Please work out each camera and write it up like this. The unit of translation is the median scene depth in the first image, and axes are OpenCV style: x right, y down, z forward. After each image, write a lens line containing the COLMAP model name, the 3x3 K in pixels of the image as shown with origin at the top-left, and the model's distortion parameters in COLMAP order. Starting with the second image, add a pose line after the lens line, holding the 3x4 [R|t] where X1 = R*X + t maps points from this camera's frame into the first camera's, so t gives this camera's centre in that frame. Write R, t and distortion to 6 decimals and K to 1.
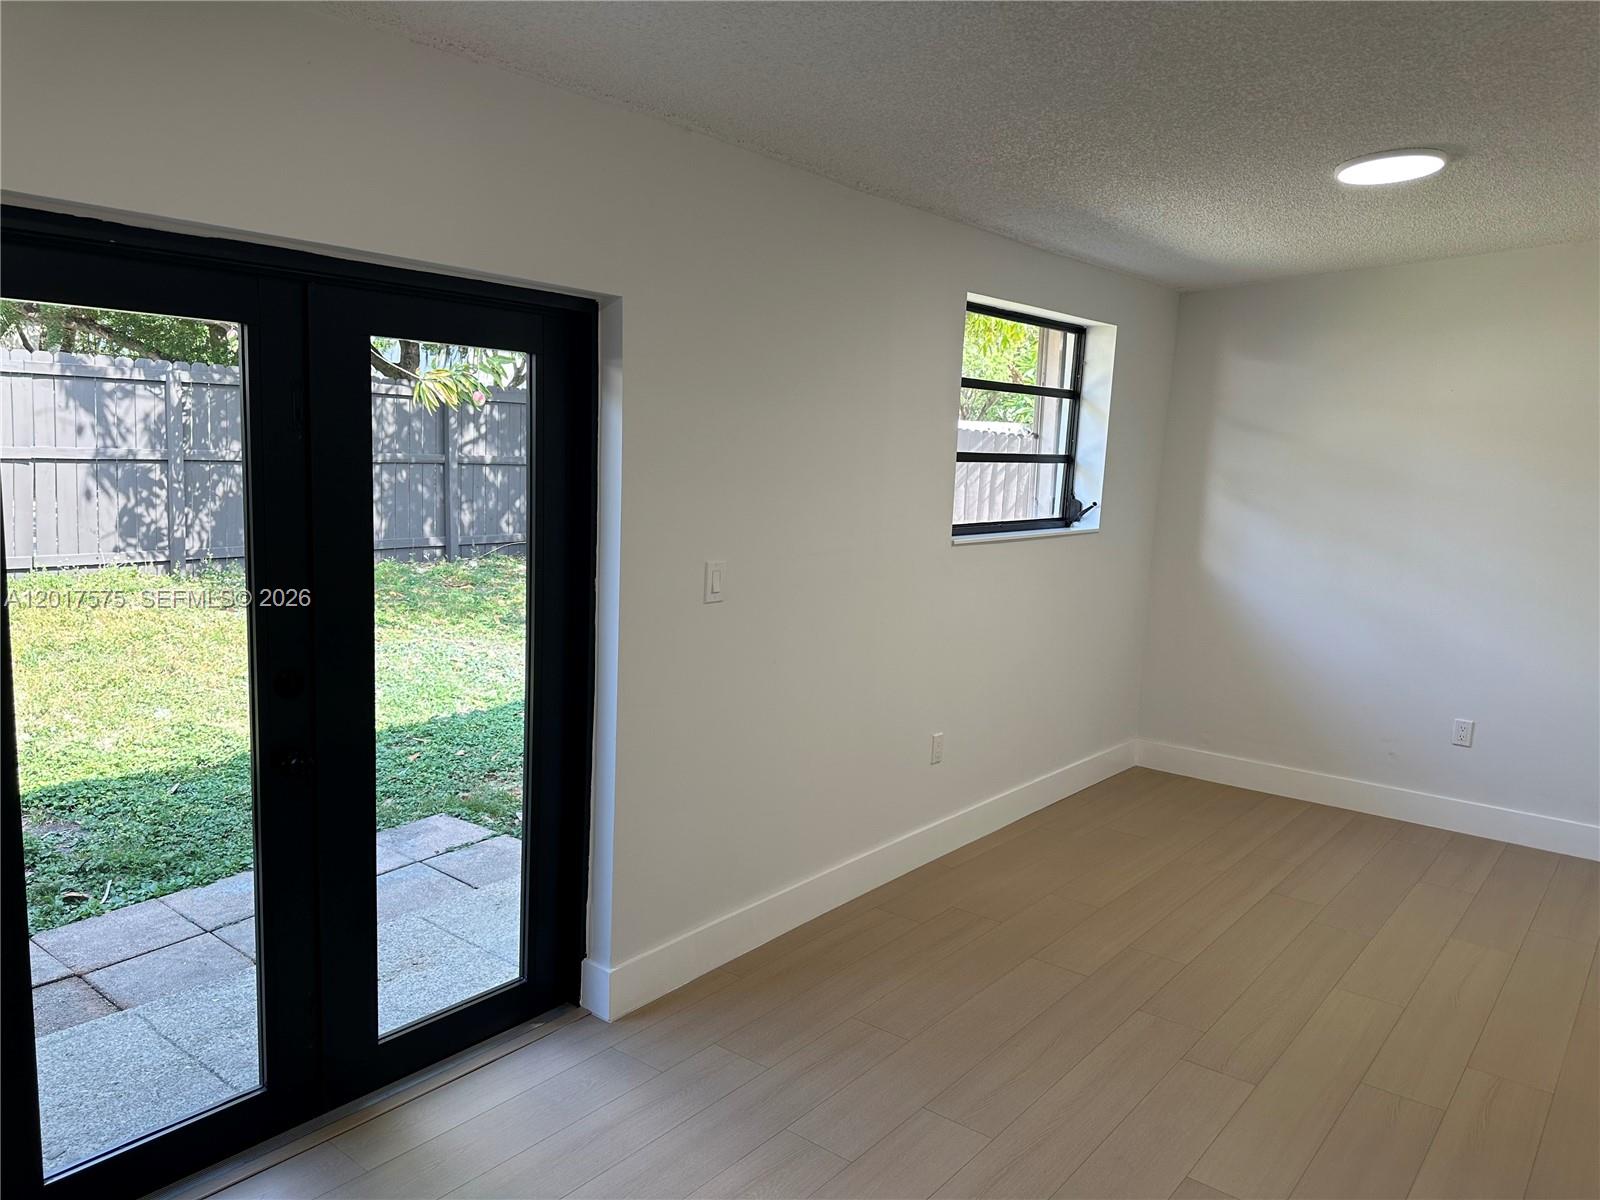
lens RADIAL K [[1137.4, 0, 813.5], [0, 1137.4, 603.1], [0, 0, 1]] dist [0.053615, -0.059301]
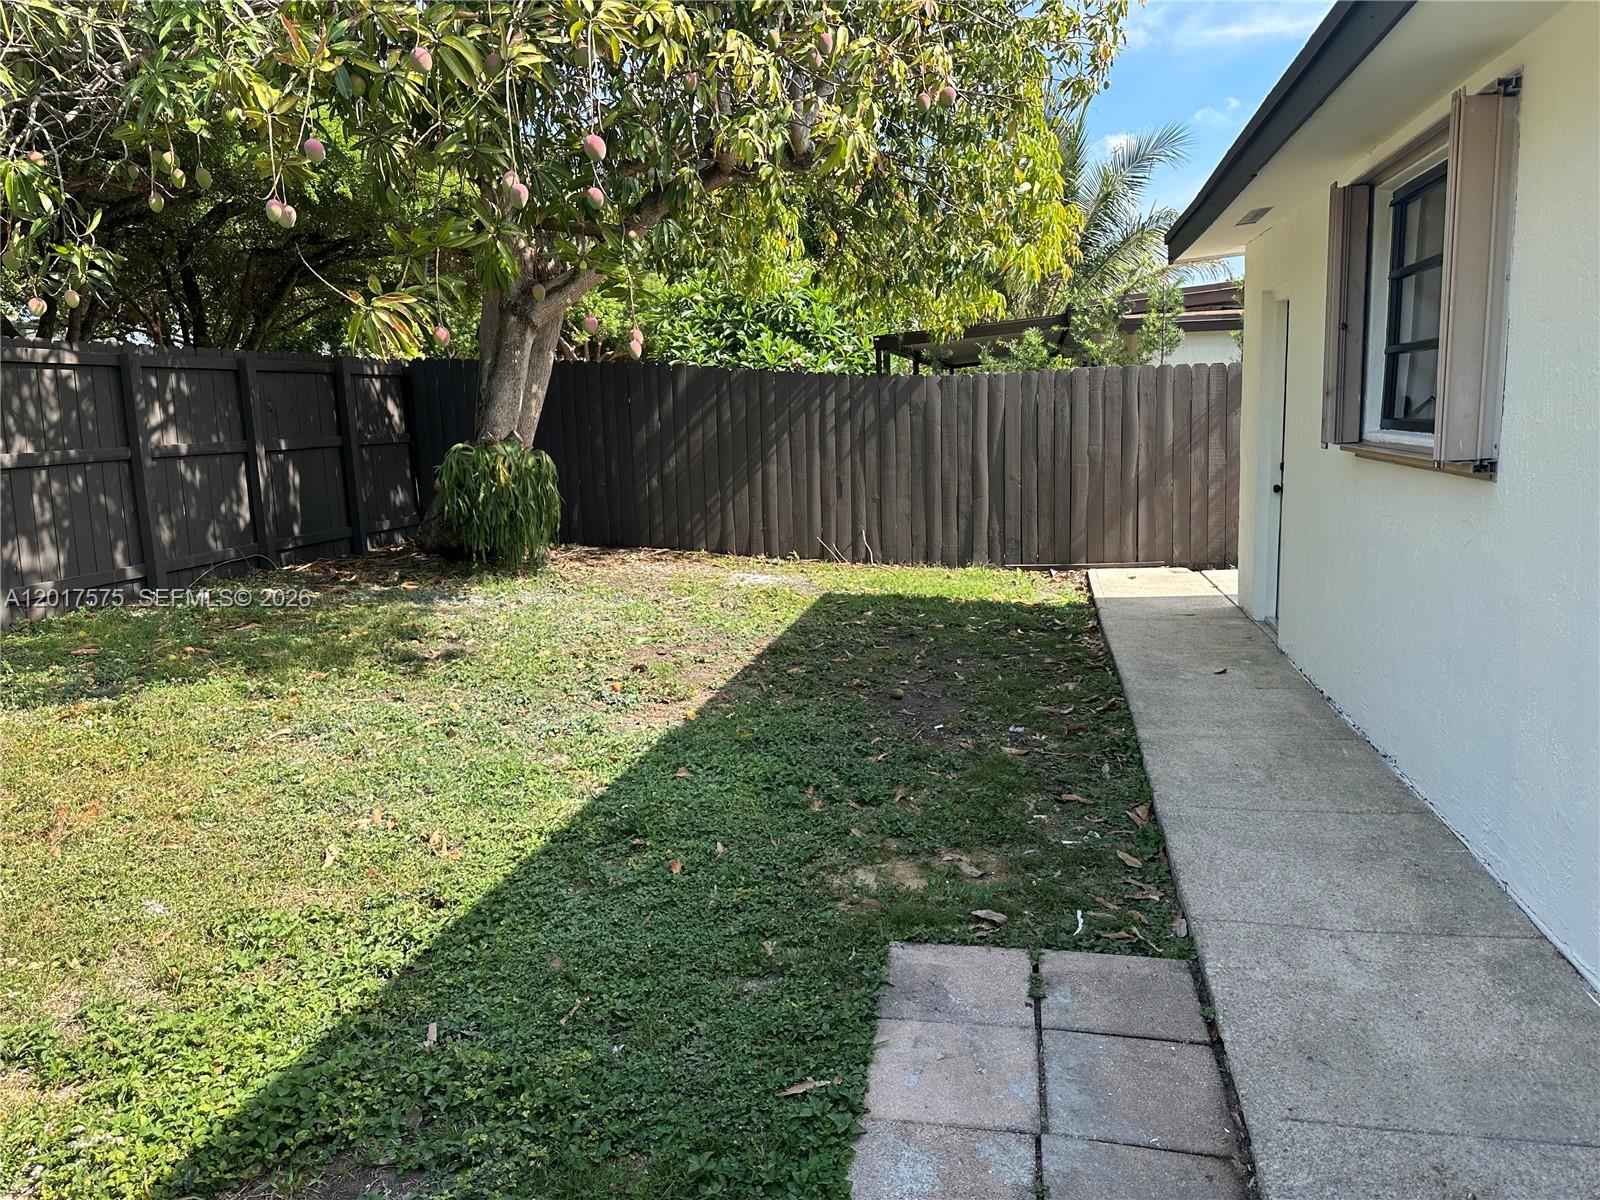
lens RADIAL K [[1137.4, 0, 805.2], [0, 1137.4, 589.2], [0, 0, 1]] dist [0.053615, -0.059301]
pose [[0.891381, -0.141967, 0.430448, -0.340580], [0.134709, 0.989747, 0.047471, -0.028248], [-0.432774, 0.015671, 0.901366, 0.240642]]
